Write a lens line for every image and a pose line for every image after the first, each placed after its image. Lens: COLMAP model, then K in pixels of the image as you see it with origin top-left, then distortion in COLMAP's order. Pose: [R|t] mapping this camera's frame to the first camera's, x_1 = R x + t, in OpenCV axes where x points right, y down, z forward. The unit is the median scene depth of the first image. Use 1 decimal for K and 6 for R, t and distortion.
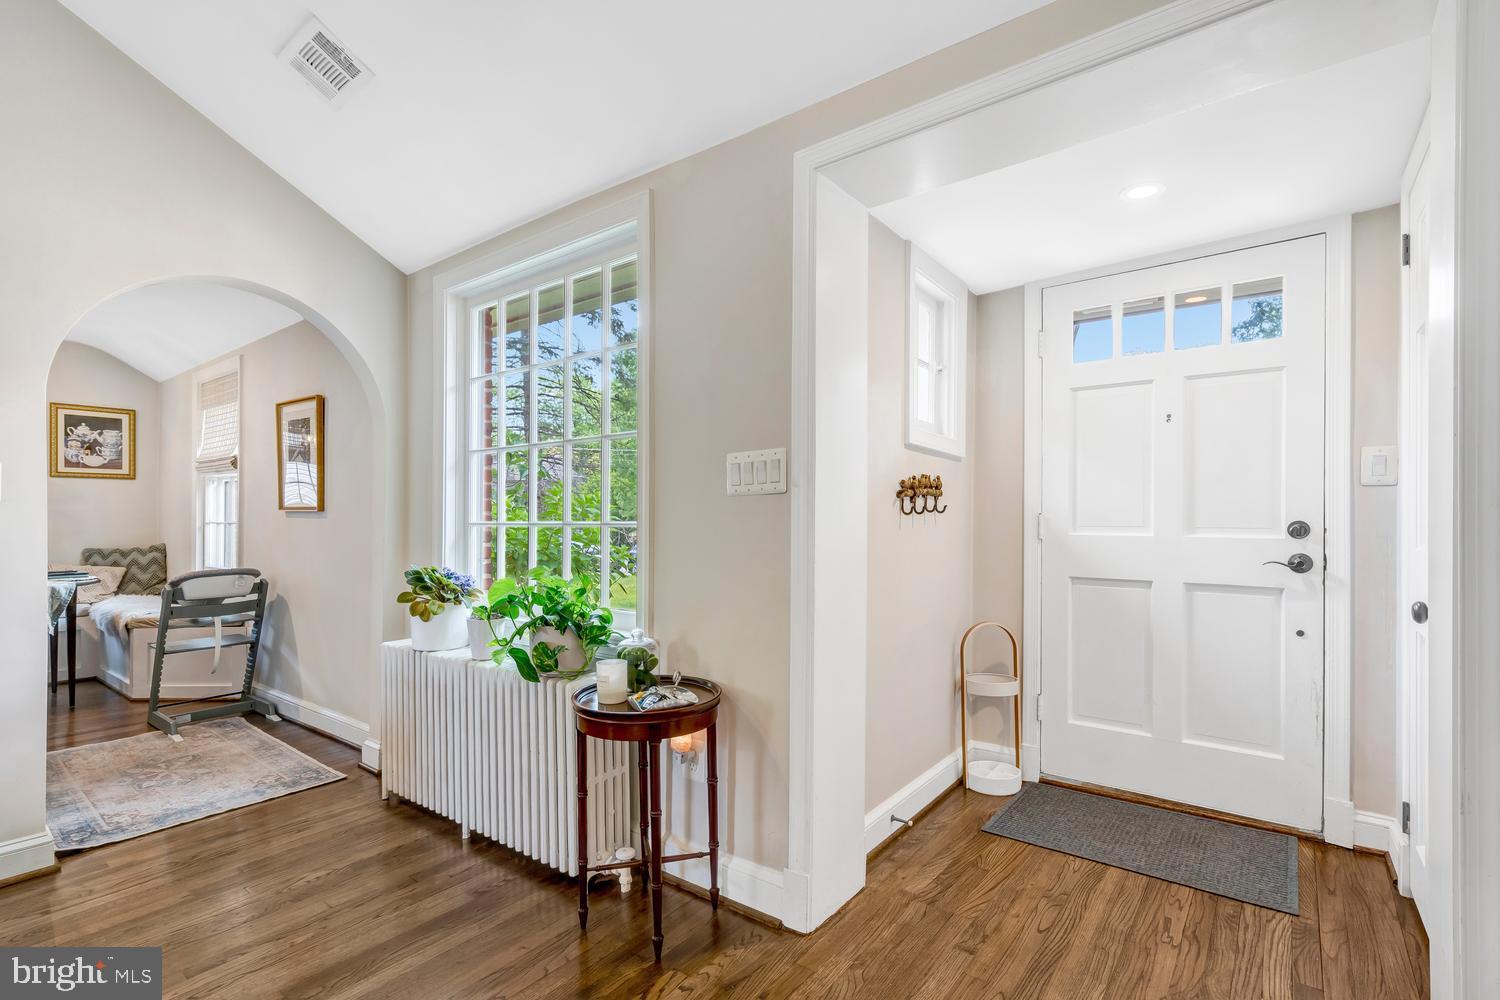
lens RADIAL K [[697.1, 0, 756.9], [0, 697.1, 523.5], [0, 0, 1]] dist [-0.002000, 0.003472]
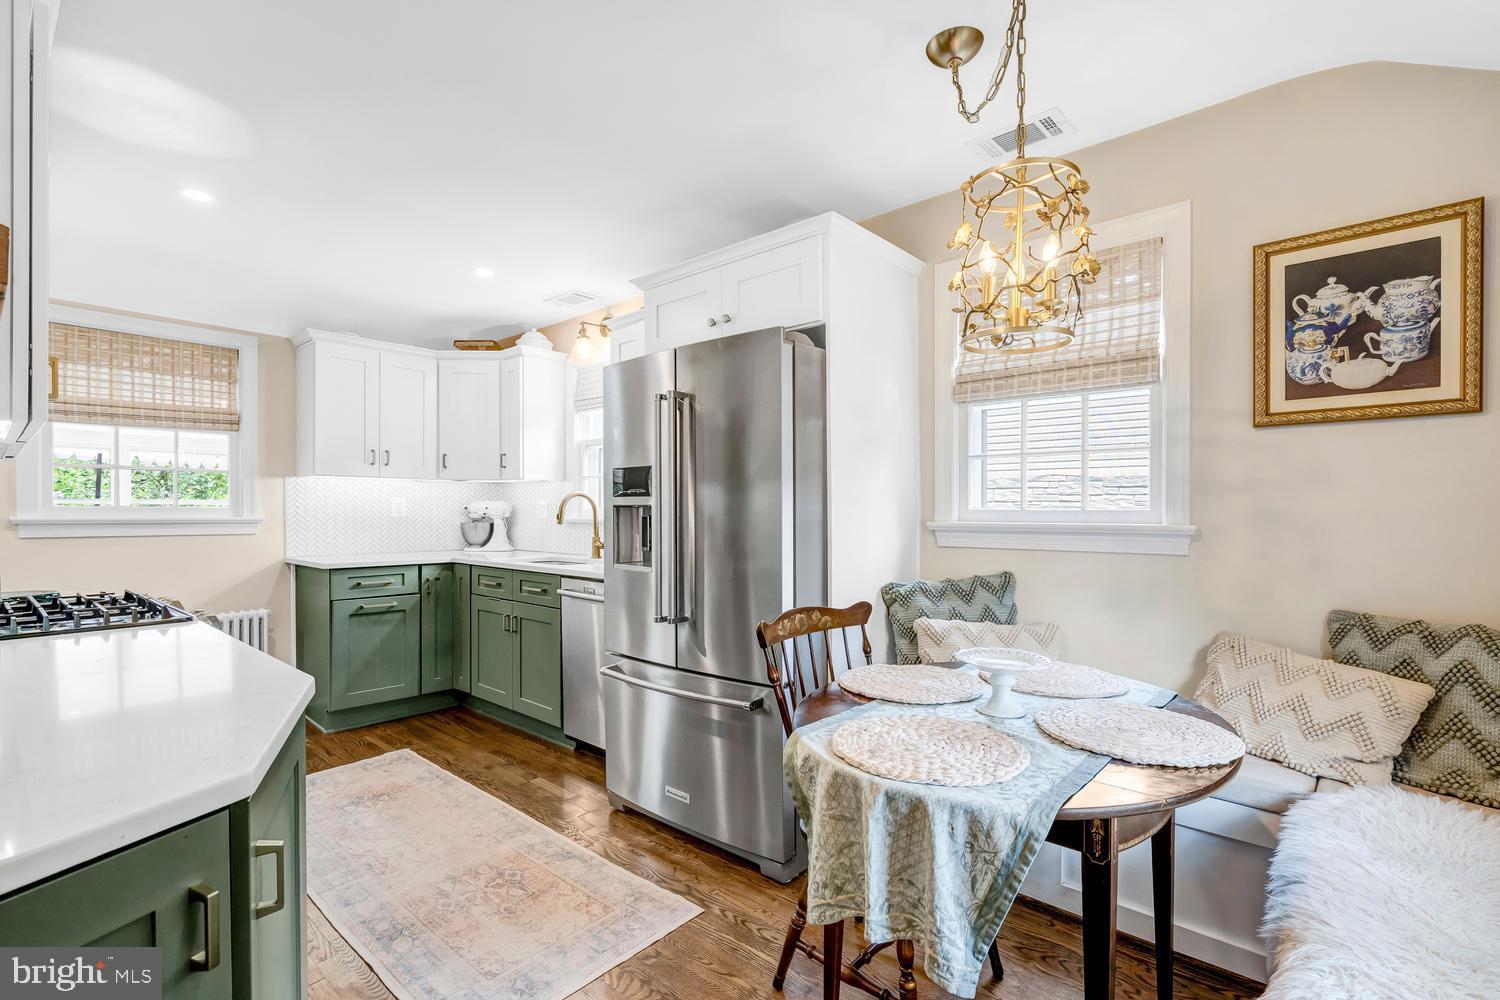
lens RADIAL K [[697.1, 0, 751.6], [0, 697.1, 513.8], [0, 0, 1]] dist [-0.002000, 0.003472]
pose [[-0.071280, 0.000989, -0.997456, -0.563948], [-0.001604, 0.999998, 0.001106, -0.015786], [0.997455, 0.001679, -0.071279, 0.711521]]
